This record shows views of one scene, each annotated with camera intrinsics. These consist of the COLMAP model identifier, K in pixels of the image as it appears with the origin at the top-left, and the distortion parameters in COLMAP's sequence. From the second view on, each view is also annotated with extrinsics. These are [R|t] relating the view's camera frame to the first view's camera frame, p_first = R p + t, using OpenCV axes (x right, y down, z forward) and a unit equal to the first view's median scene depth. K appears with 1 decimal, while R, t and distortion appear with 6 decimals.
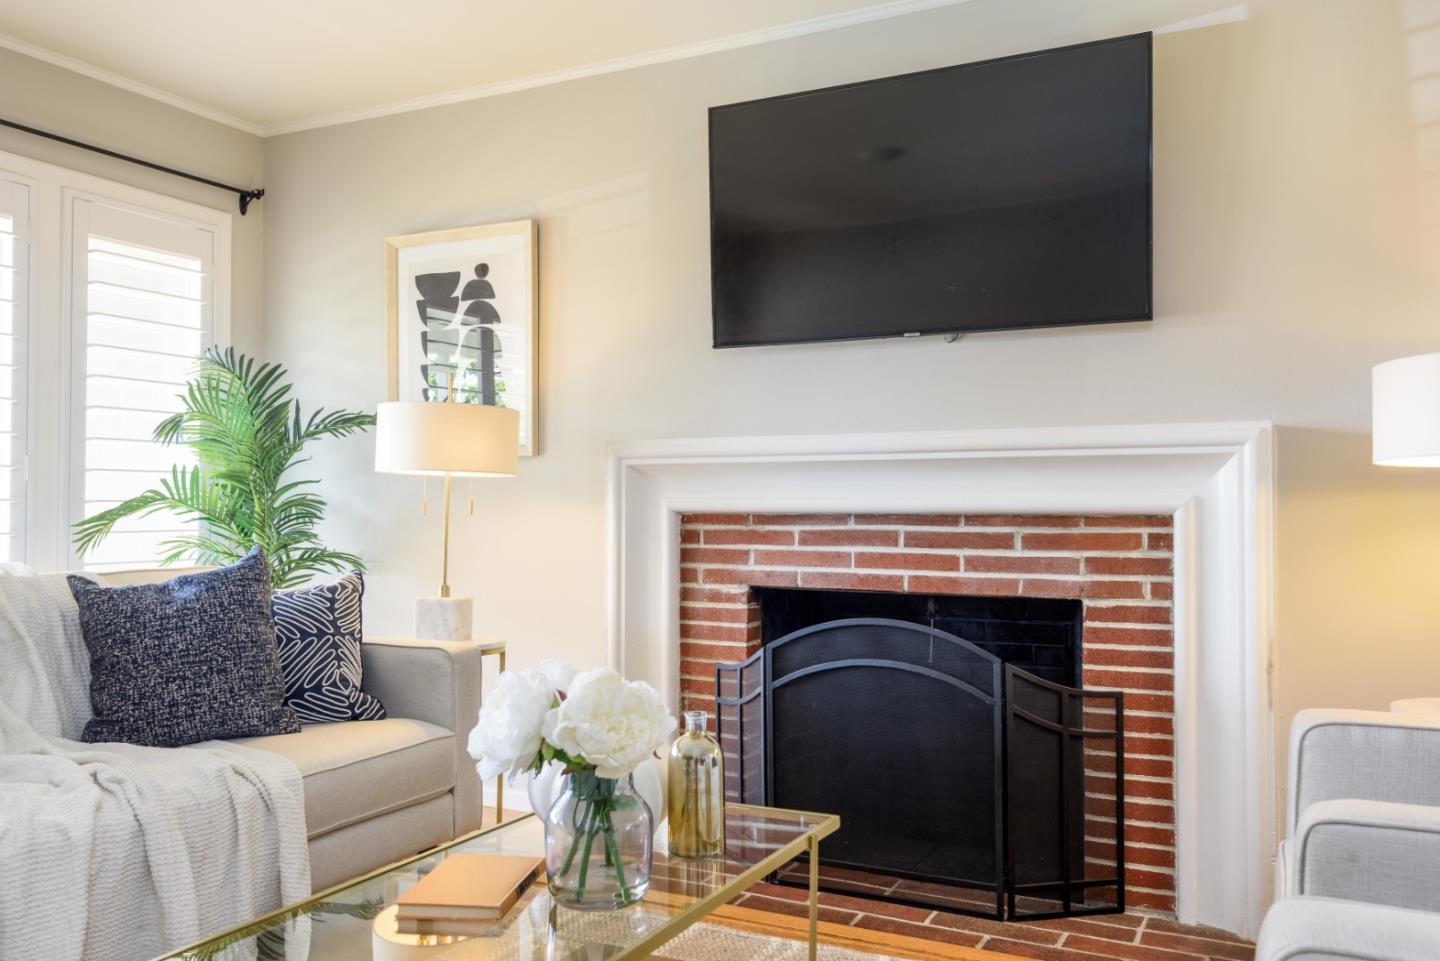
lens RADIAL K [[1155.4, 0, 720.0], [0, 1155.4, 480.5], [0, 0, 1]] dist [0.009795, 0.009360]
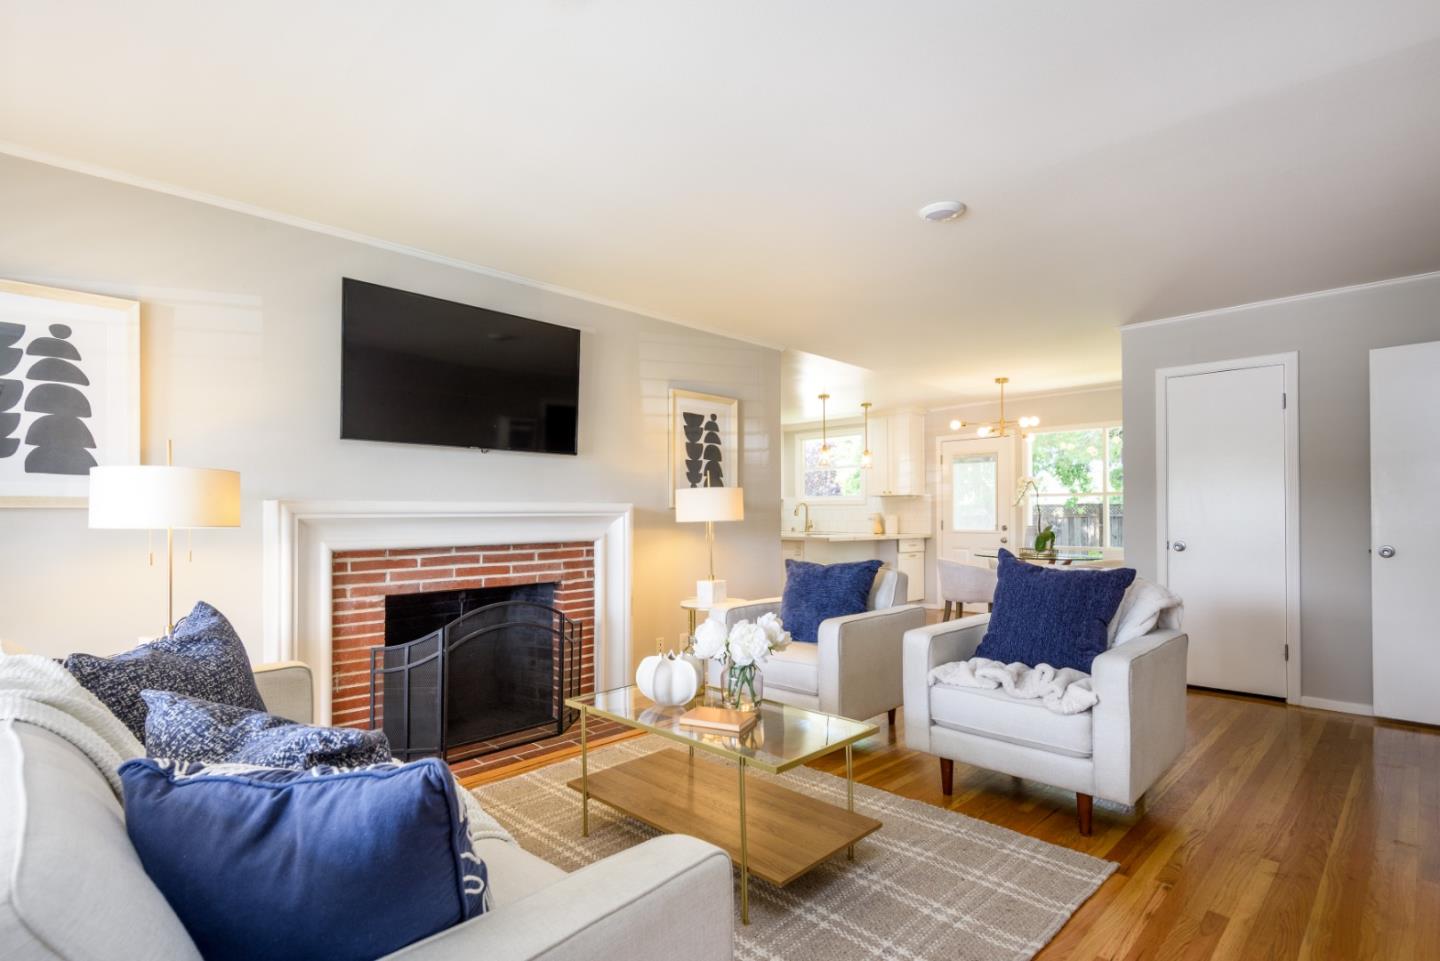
lens RADIAL K [[692.9, 0, 724.3], [0, 692.9, 496.5], [0, 0, 1]] dist [0.001024, -0.000631]
pose [[0.303160, 0.020389, 0.952721, -0.774952], [-0.015551, 0.999744, -0.016447, -0.037092], [-0.952813, -0.009830, 0.303400, 0.287666]]
